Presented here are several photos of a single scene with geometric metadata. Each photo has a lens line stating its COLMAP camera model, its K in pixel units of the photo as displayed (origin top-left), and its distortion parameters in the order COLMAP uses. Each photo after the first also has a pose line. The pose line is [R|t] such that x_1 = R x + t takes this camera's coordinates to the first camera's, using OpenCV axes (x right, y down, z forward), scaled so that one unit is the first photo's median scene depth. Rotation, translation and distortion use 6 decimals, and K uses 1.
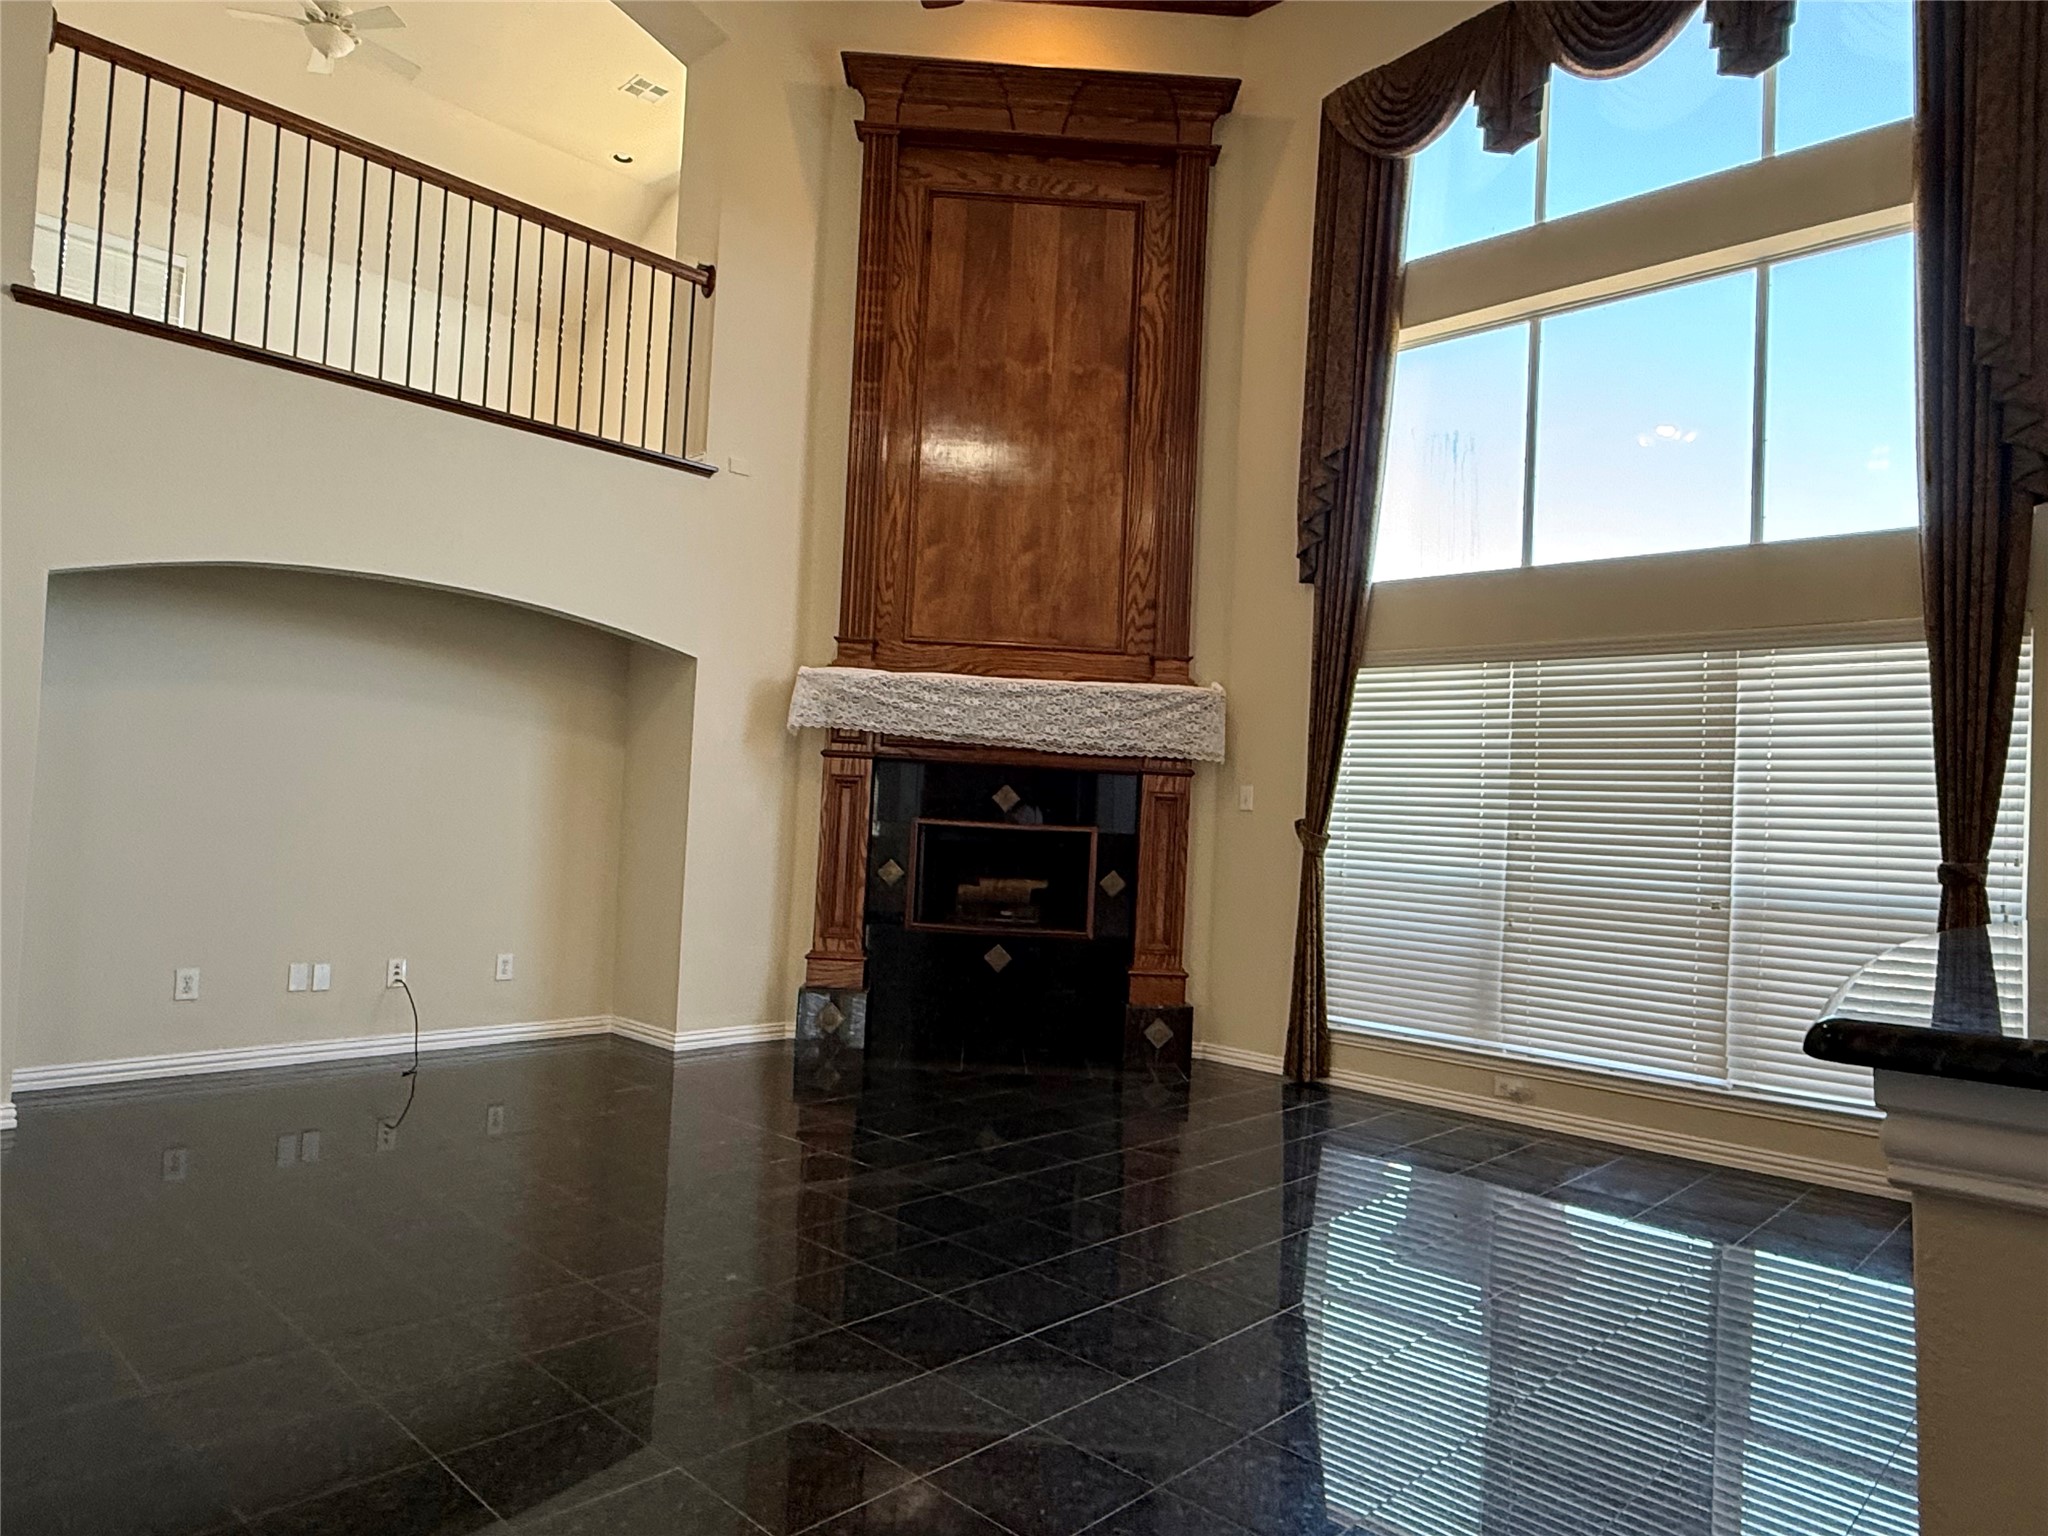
lens RADIAL K [[1284.0, 0, 1035.2], [0, 1284.0, 772.5], [0, 0, 1]] dist [0.003135, 0.002145]
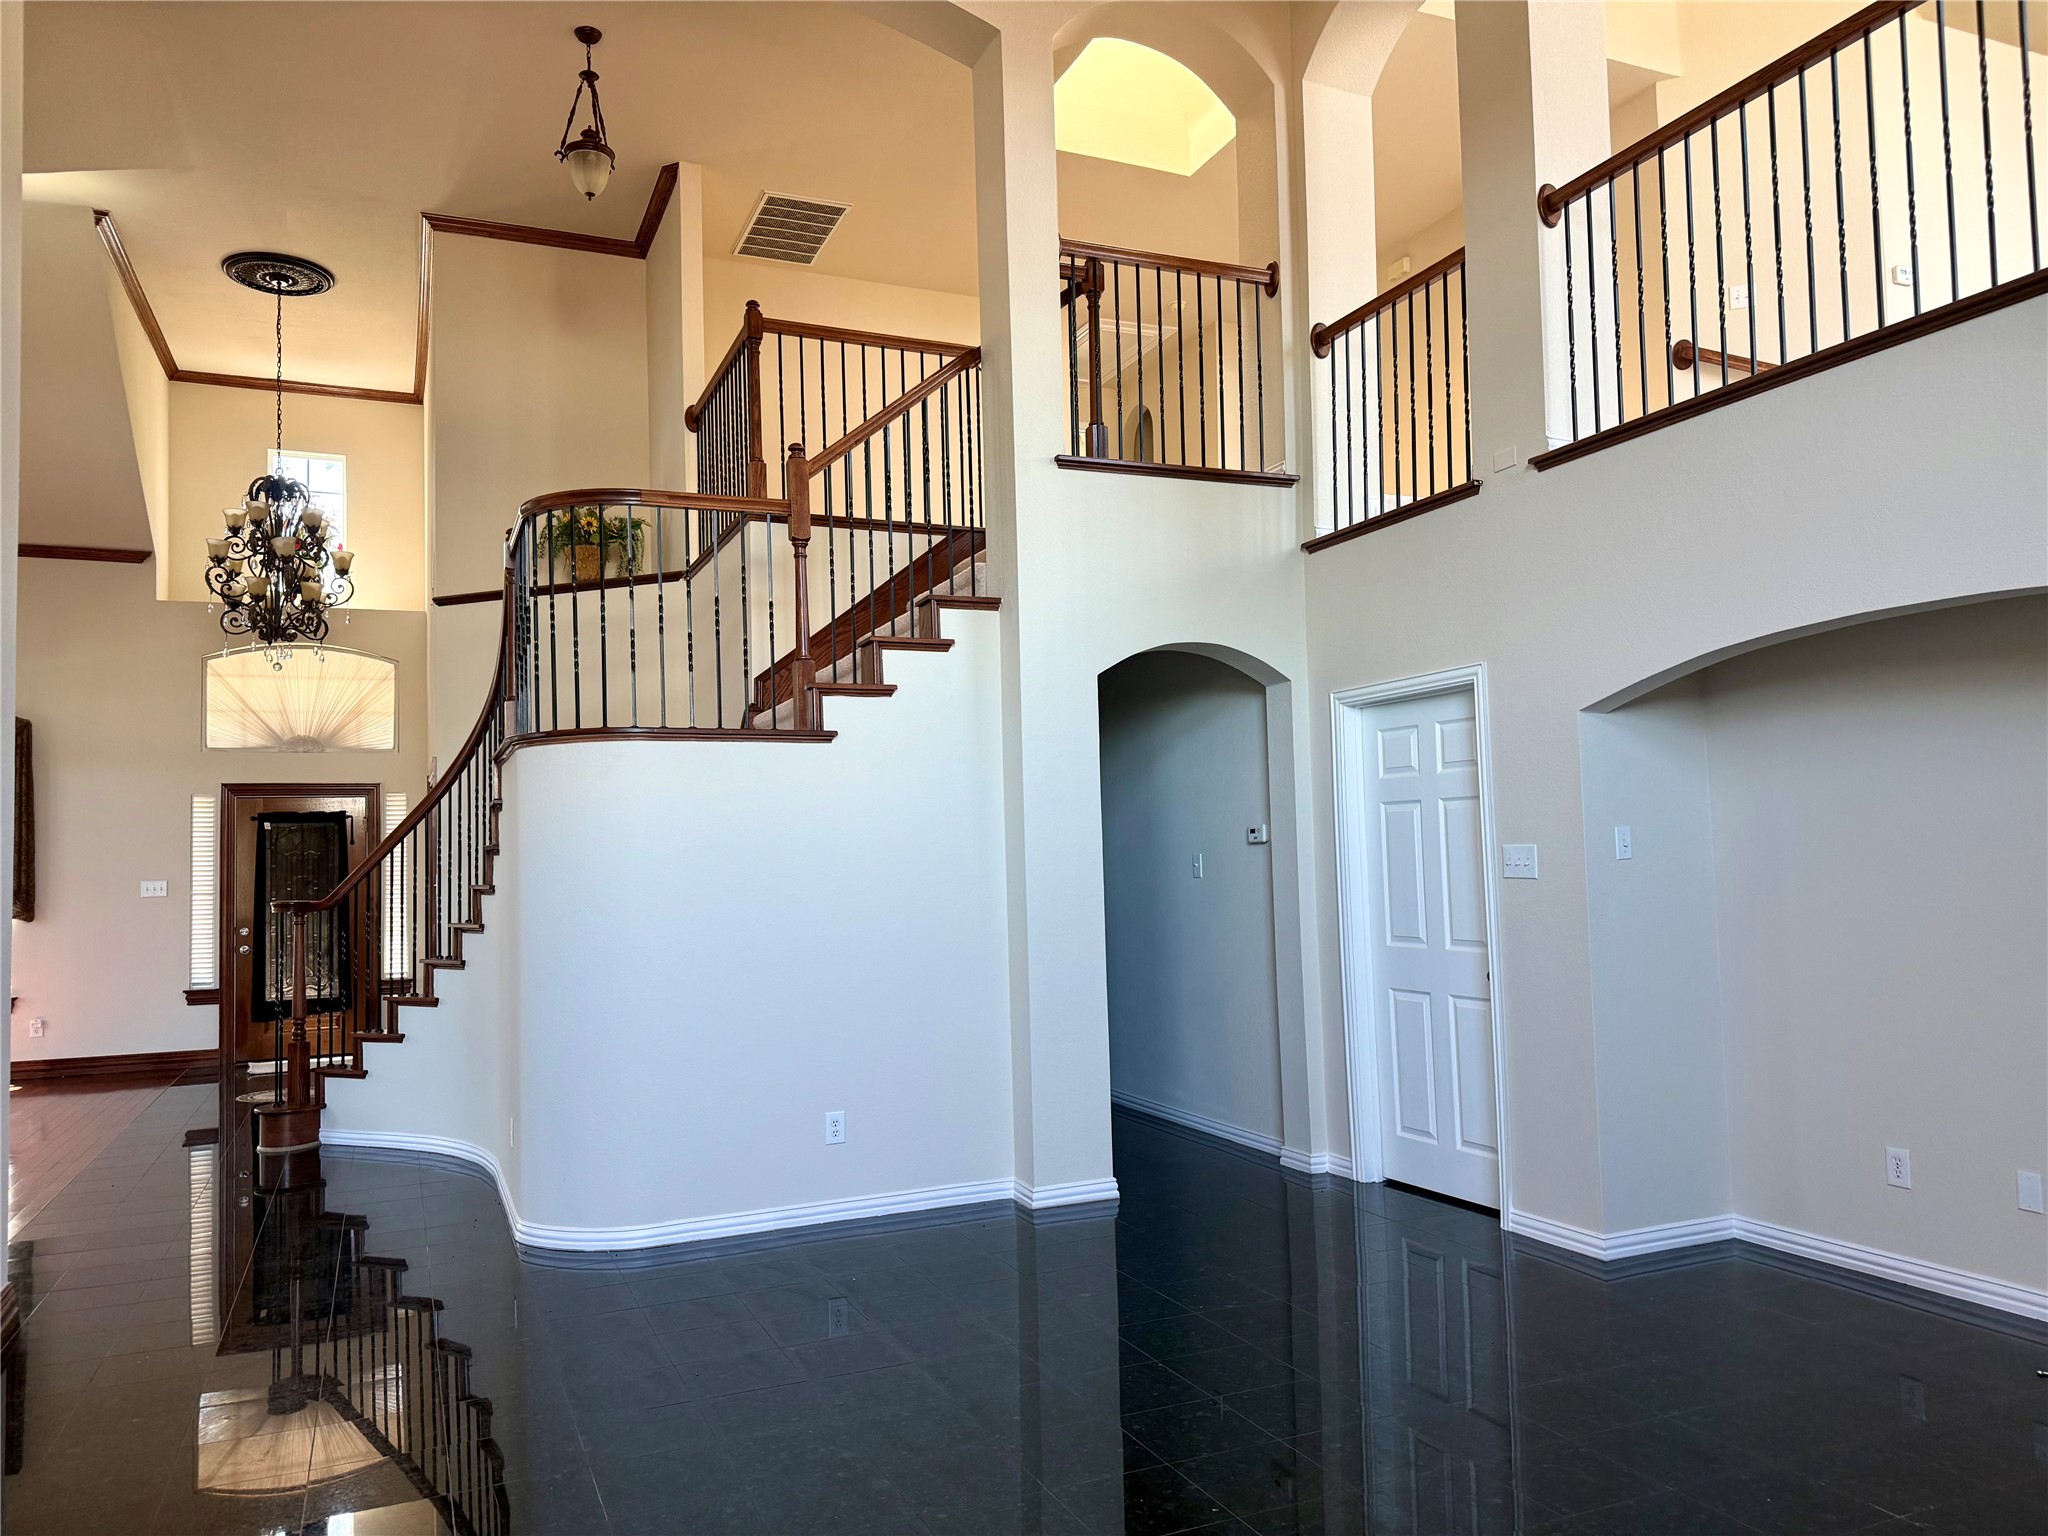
lens RADIAL K [[1429.4, 0, 1026.1], [0, 1429.4, 779.6], [0, 0, 1]] dist [0.108958, -0.146780]
pose [[-0.398469, -0.076229, -0.914009, 0.347971], [0.042811, 0.993908, -0.101556, -0.003253], [0.916182, -0.079597, -0.392778, 0.785863]]
